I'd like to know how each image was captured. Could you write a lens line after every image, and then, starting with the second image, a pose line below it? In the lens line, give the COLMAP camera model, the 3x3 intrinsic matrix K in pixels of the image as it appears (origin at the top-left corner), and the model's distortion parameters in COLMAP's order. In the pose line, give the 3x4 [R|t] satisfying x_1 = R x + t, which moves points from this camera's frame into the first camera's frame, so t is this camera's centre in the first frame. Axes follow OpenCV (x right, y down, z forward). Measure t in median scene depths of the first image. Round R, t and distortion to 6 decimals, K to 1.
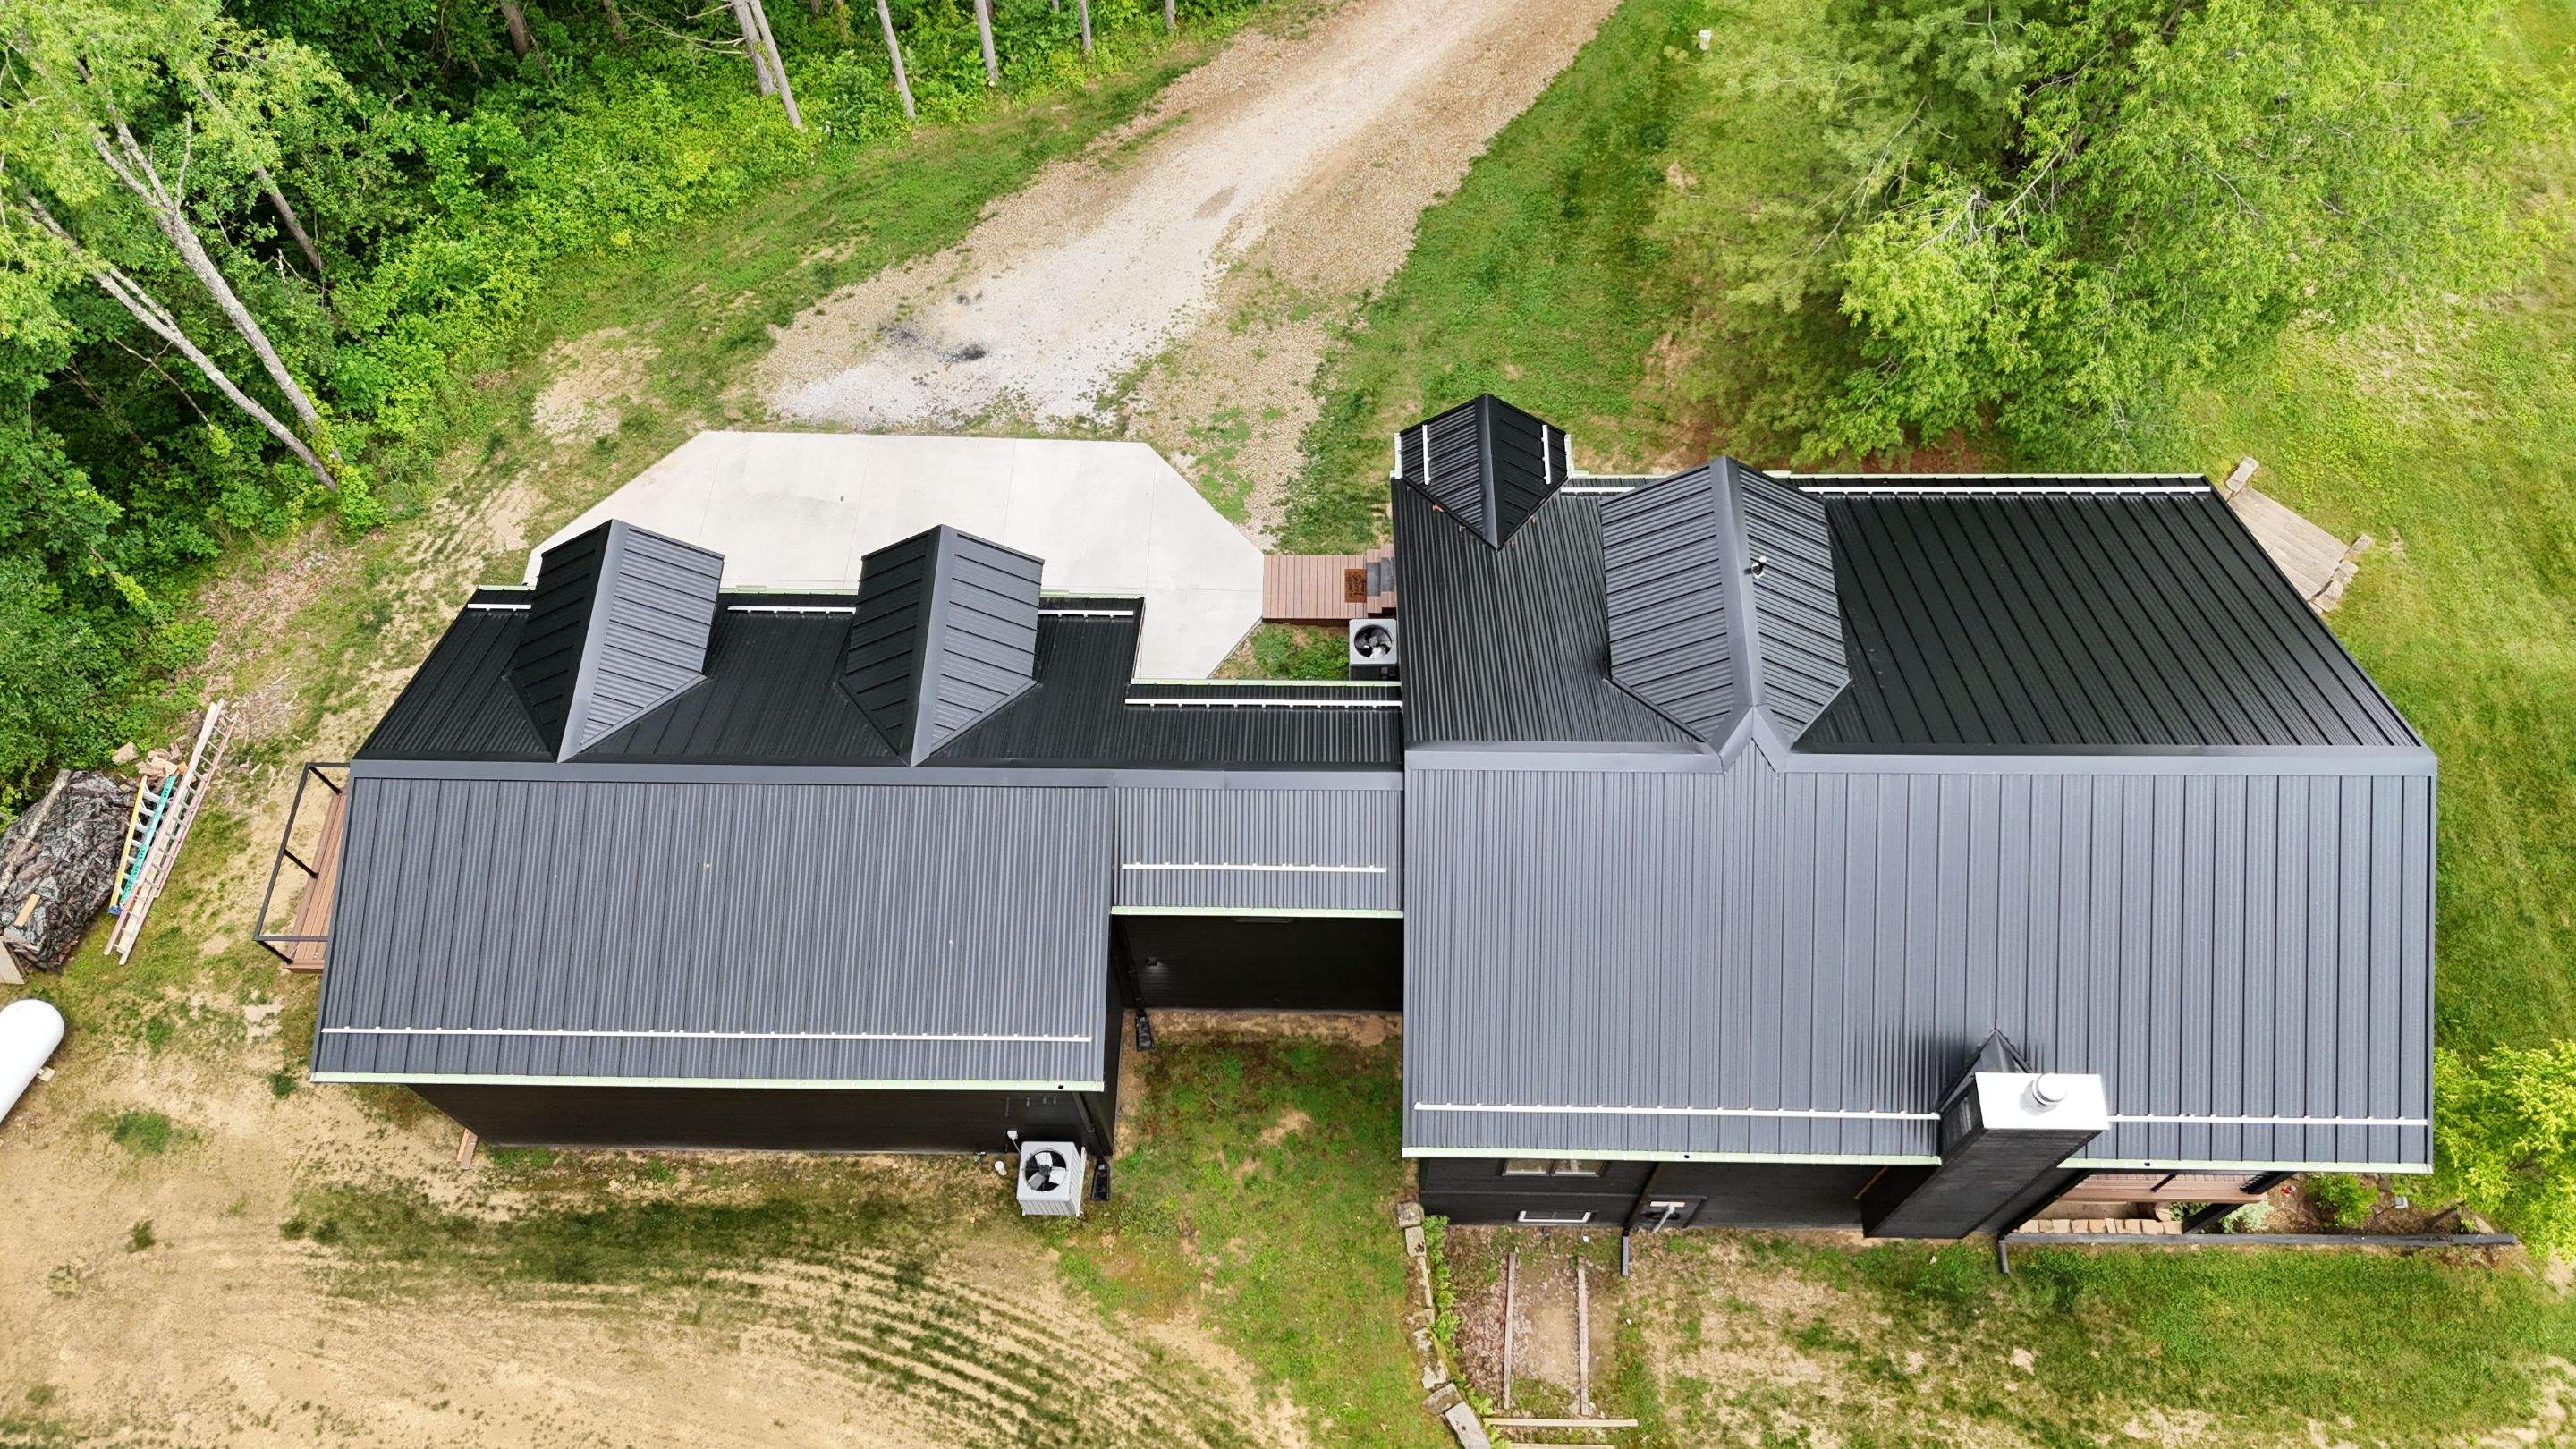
lens RADIAL K [[1898.3, 0, 1288.0], [0, 1898.3, 724.5], [0, 0, 1]] dist [0.074325, -0.066829]
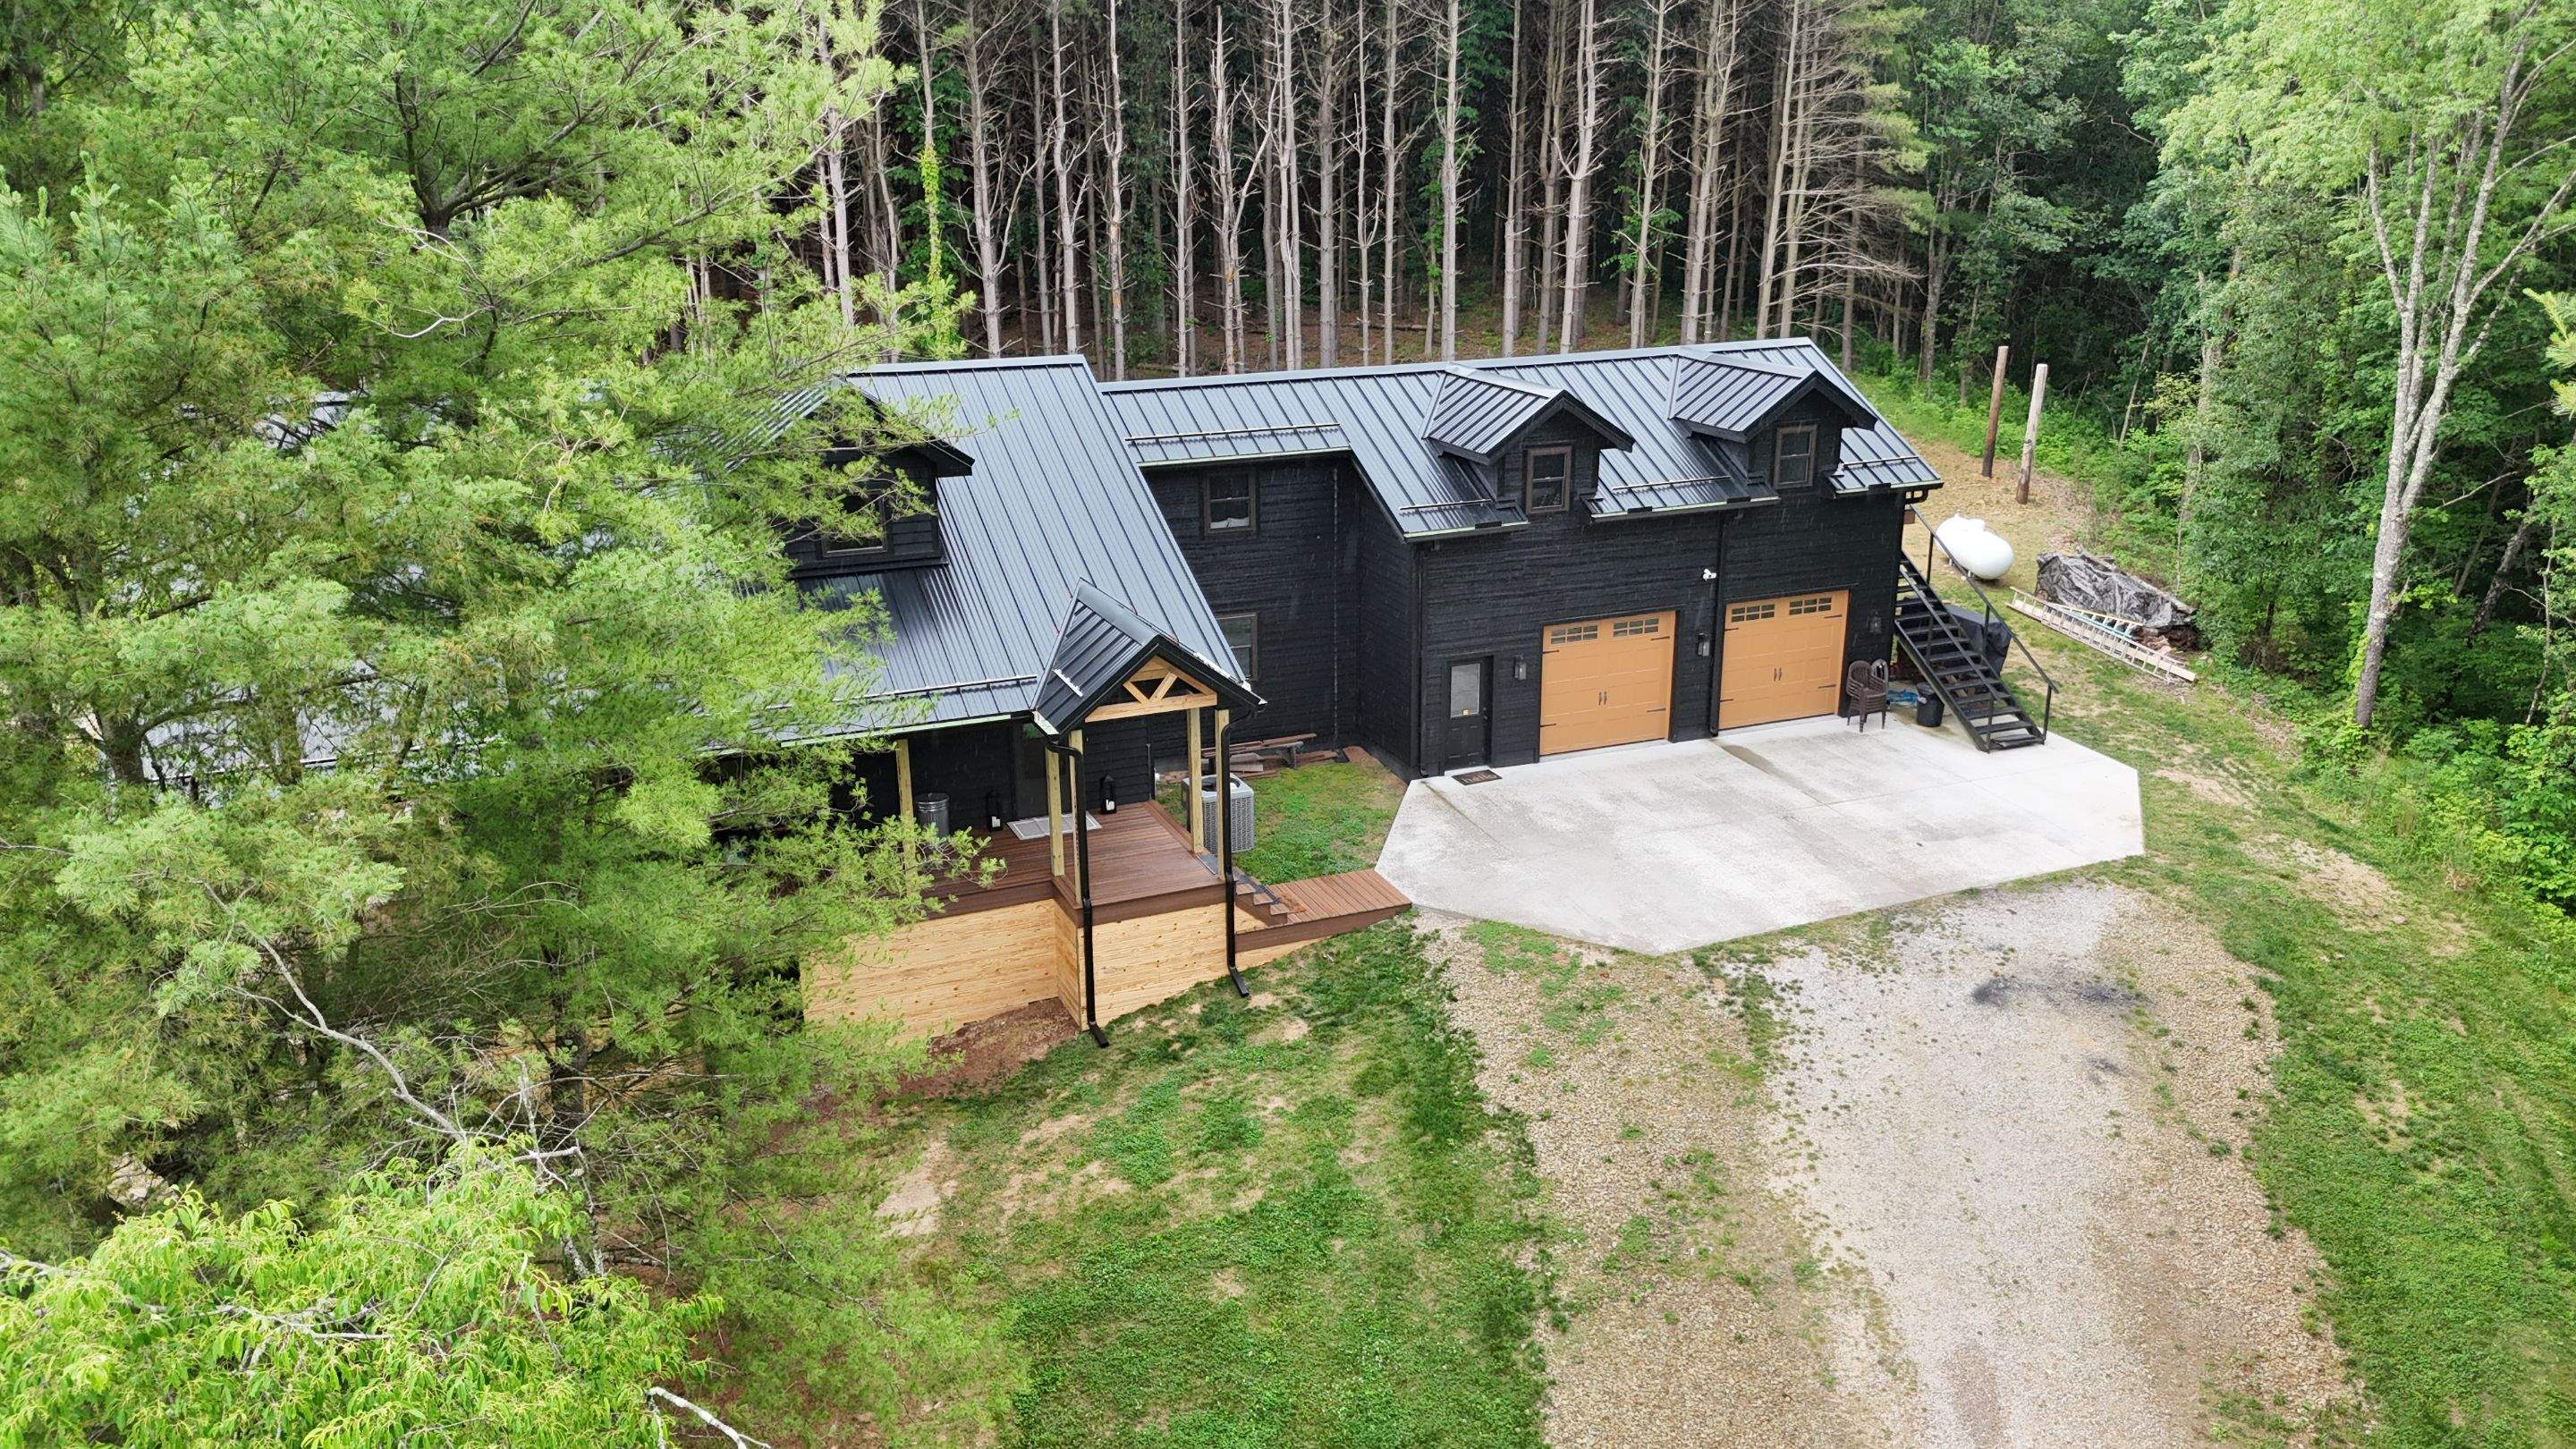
lens RADIAL K [[1898.3, 0, 1288.0], [0, 1898.3, 724.5], [0, 0, 1]] dist [0.074325, -0.066829]
pose [[-0.916258, 0.135893, -0.376834, 0.295494], [-0.349204, 0.189980, 0.917586, -0.743567], [0.196284, 0.972338, -0.126616, 0.959512]]
